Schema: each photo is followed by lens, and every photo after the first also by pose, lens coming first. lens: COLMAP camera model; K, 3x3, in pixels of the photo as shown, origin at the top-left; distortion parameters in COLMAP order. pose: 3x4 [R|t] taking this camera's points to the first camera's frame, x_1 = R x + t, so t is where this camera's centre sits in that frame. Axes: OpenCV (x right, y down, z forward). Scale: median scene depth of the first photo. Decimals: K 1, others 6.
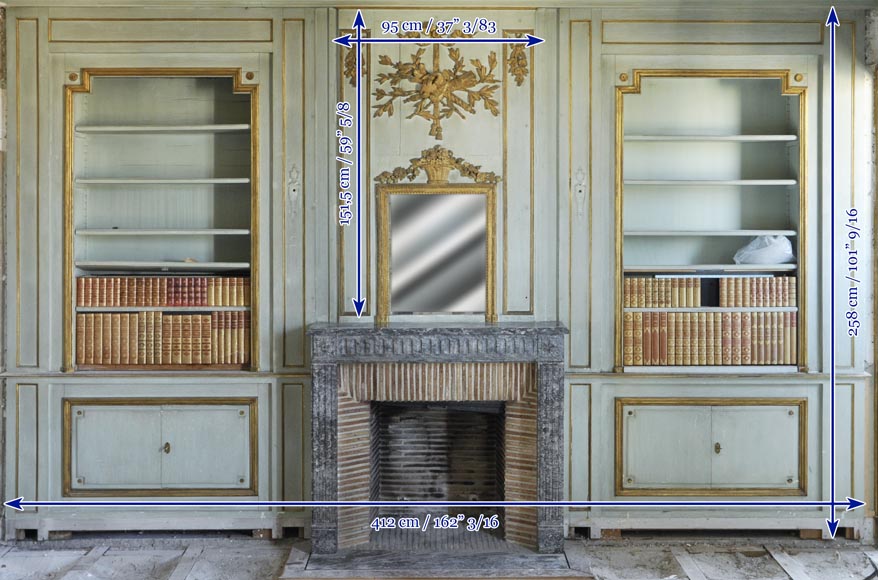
lens RADIAL K [[1009.4, 0, 460.7], [0, 1009.4, 270.1], [0, 0, 1]] dist [-0.037952, 0.033073]
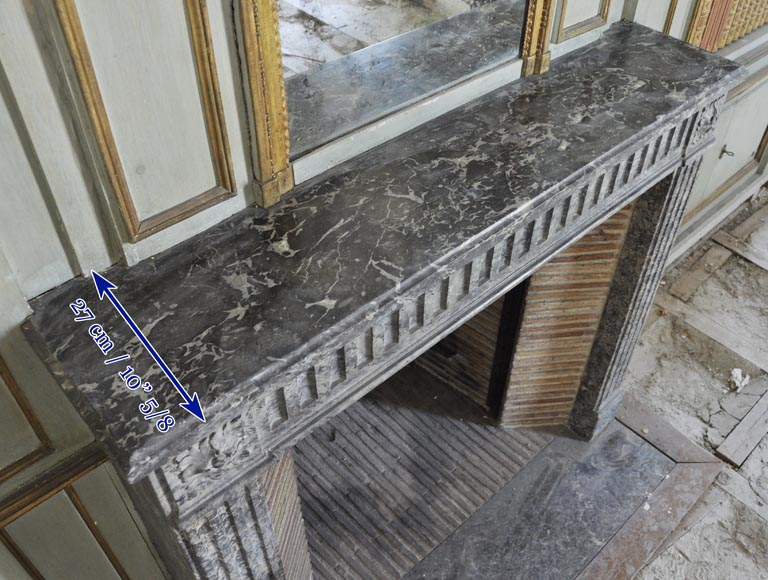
lens RADIAL K [[691.7, 0, 406.0], [0, 691.7, 285.4], [0, 0, 1]] dist [-0.106200, 0.013168]
pose [[0.741639, -0.453438, 0.494334, -0.151466], [0.014858, 0.747856, 0.663695, -0.050308], [-0.670635, -0.484877, 0.561376, 0.853573]]
